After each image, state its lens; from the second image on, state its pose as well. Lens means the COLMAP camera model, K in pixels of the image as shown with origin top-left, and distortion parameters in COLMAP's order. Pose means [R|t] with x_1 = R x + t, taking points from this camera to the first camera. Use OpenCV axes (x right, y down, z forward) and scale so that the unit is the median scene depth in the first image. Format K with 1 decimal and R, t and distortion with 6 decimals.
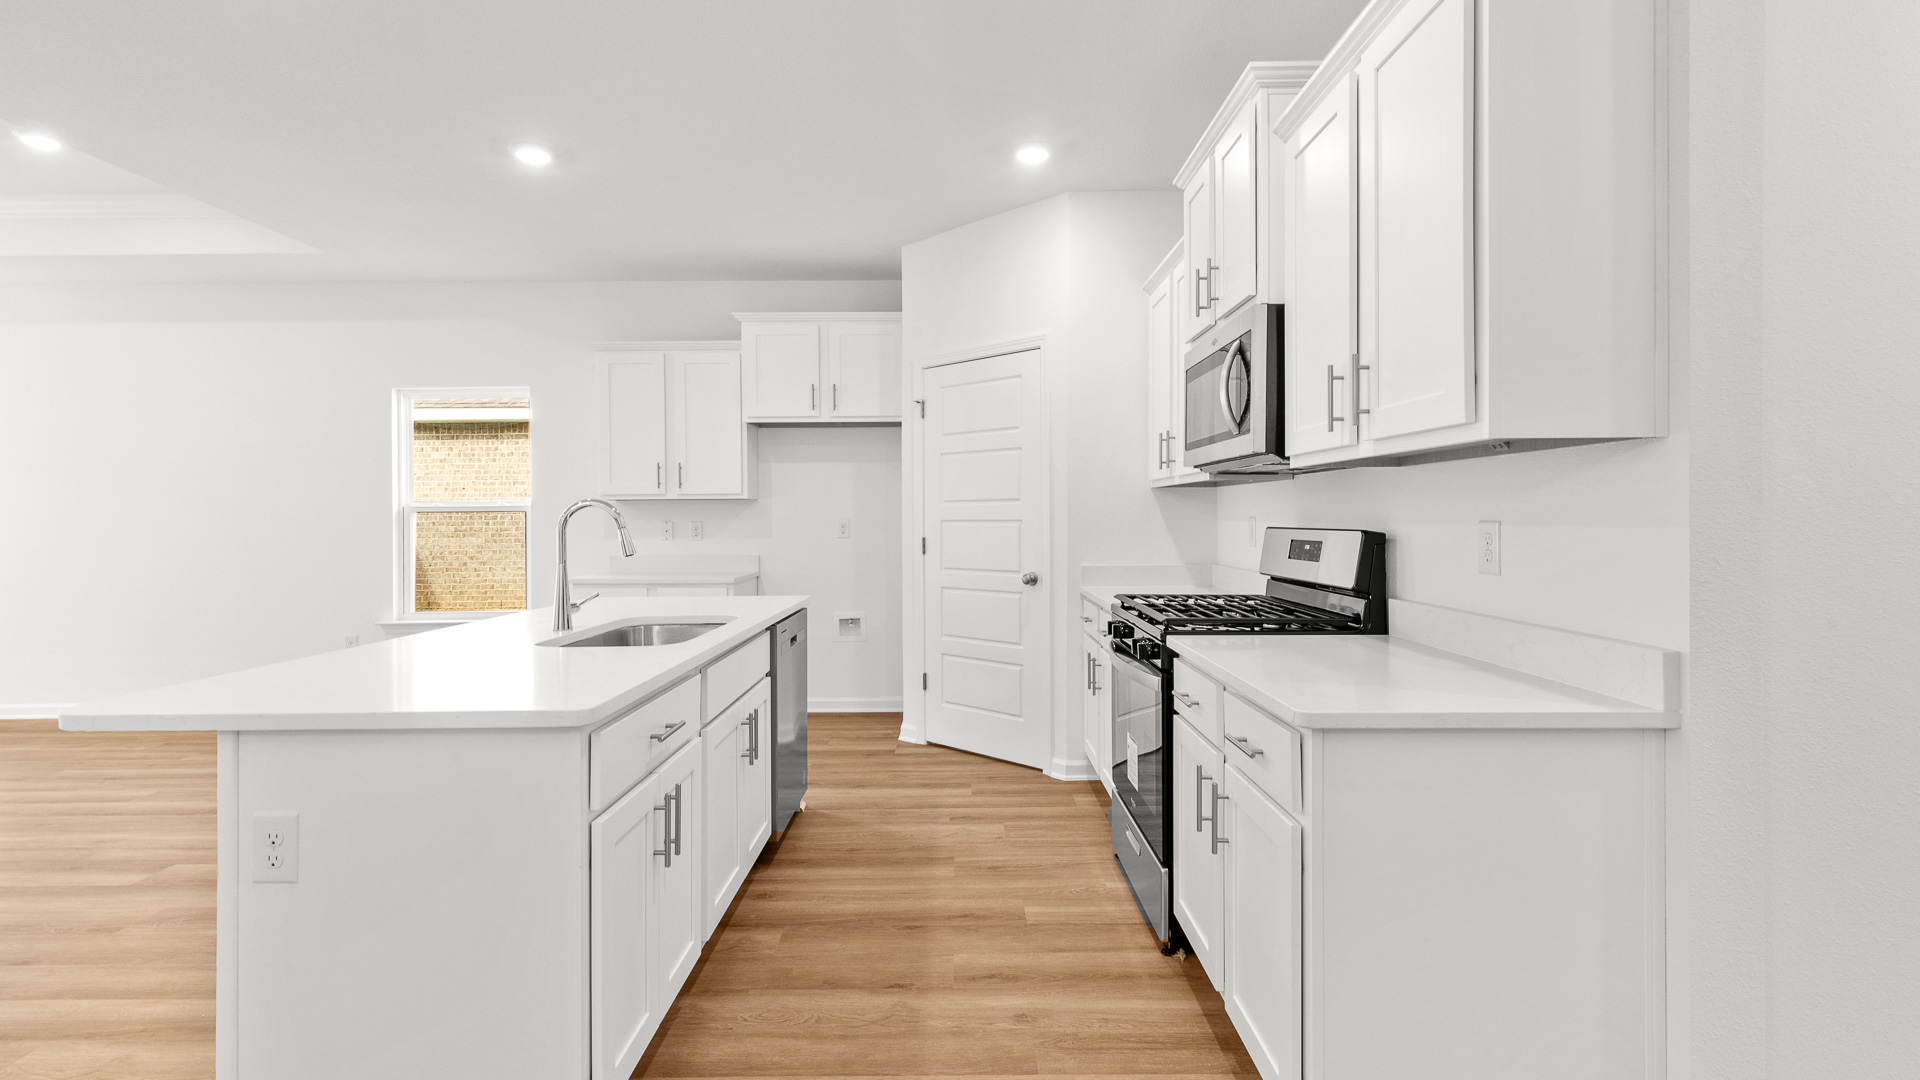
lens RADIAL K [[867.3, 0, 956.0], [0, 867.3, 520.3], [0, 0, 1]] dist [0.001974, 0.000192]
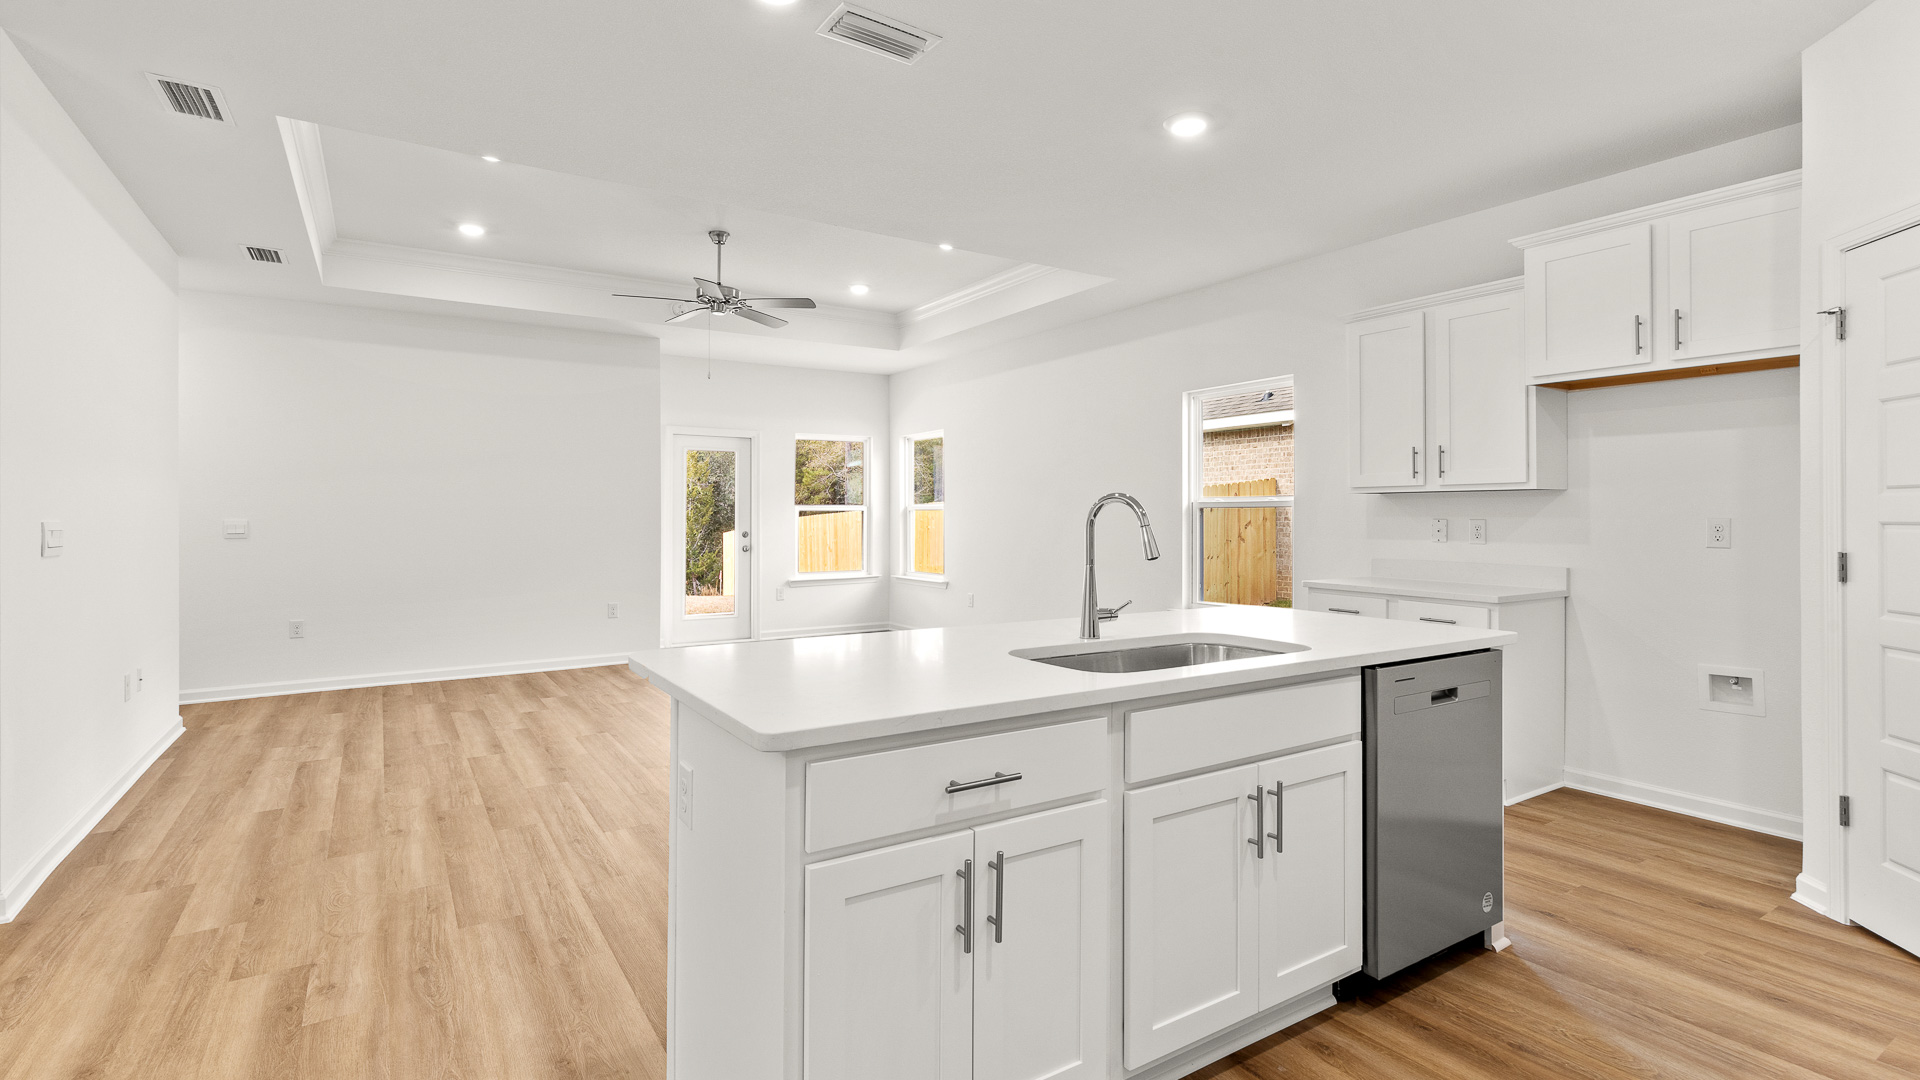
lens RADIAL K [[879.7, 0, 951.5], [0, 879.7, 509.1], [0, 0, 1]] dist [0.002590, 0.000383]
pose [[0.541869, 0.001363, -0.840462, 0.128217], [-0.007533, 0.999966, -0.003235, -0.002190], [0.840429, 0.008084, 0.541861, 0.205510]]
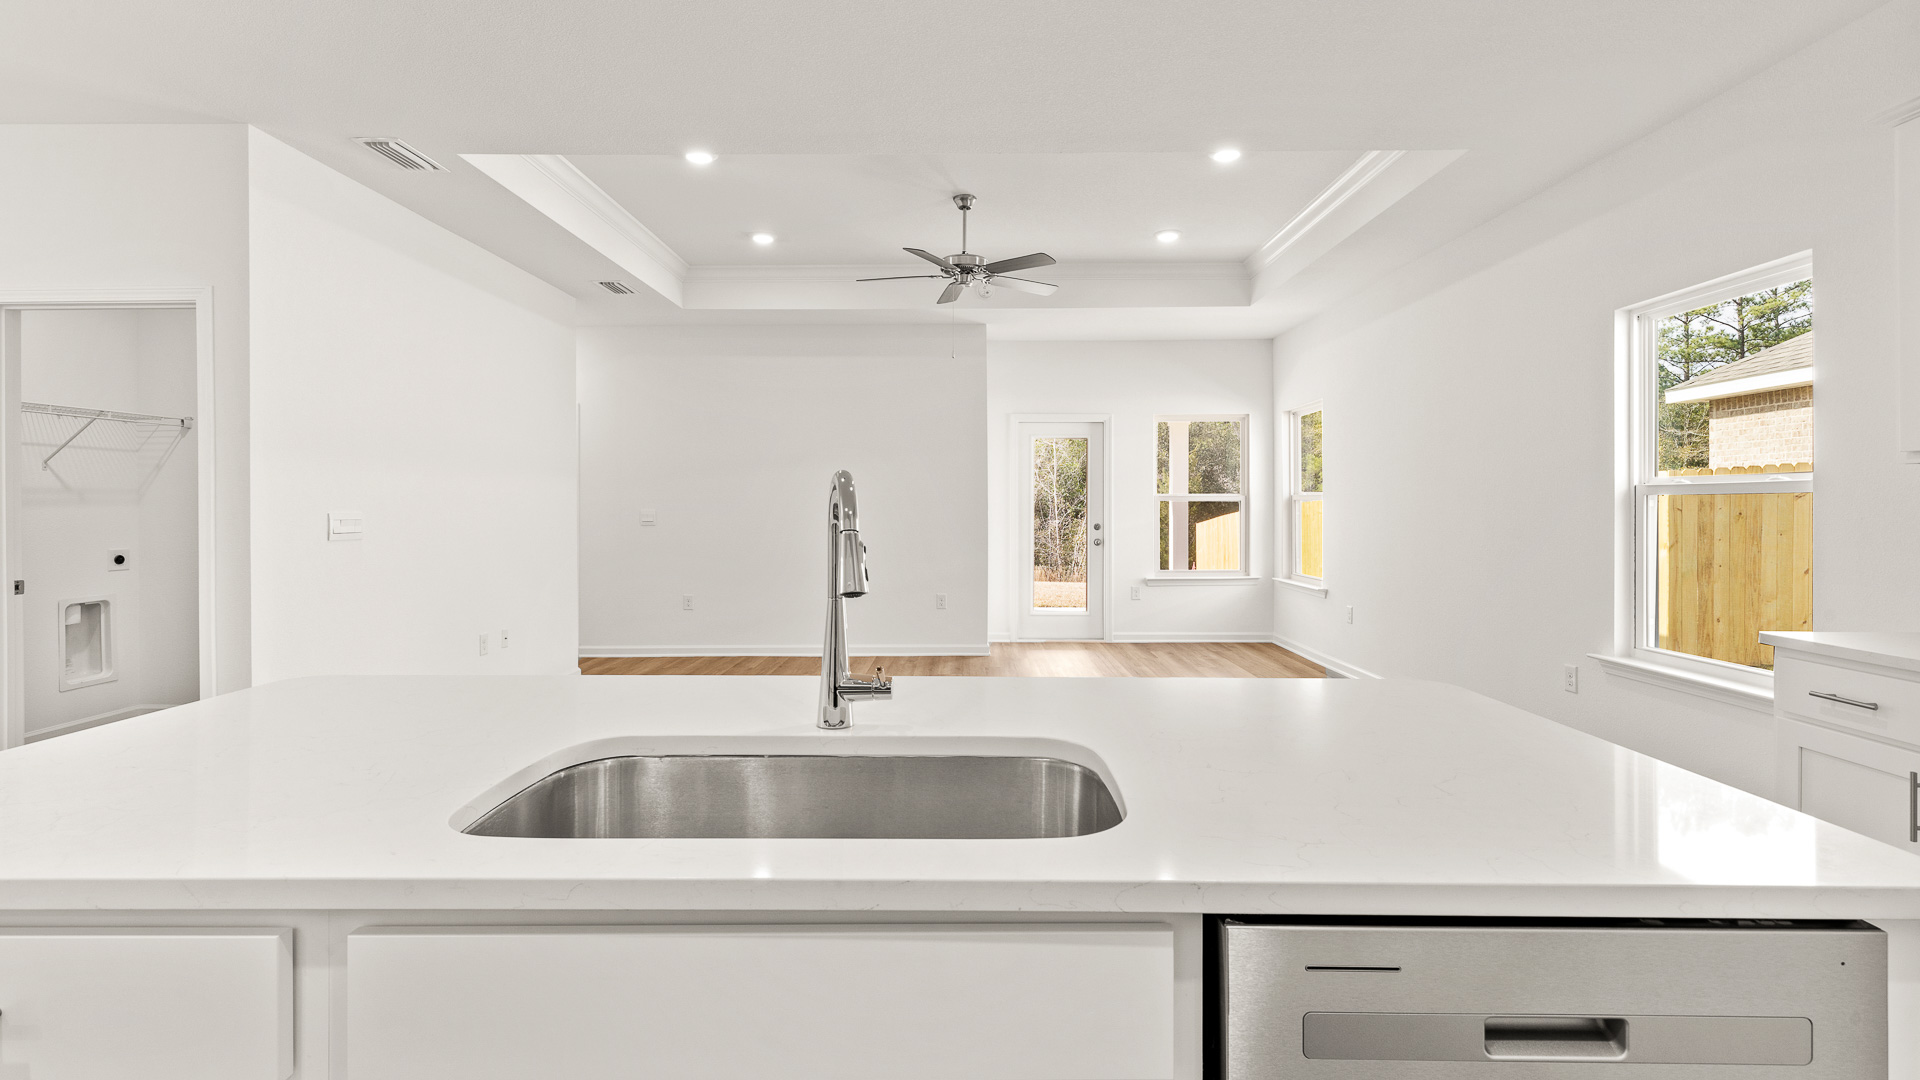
lens RADIAL K [[861.2, 0, 959.6], [0, 861.2, 507.5], [0, 0, 1]] dist [0.000848, 0.000198]
pose [[-0.016306, 0.008643, -0.999830, 0.023109], [-0.003327, 0.999957, 0.008698, -0.003042], [0.999862, 0.003468, -0.016276, 0.604242]]
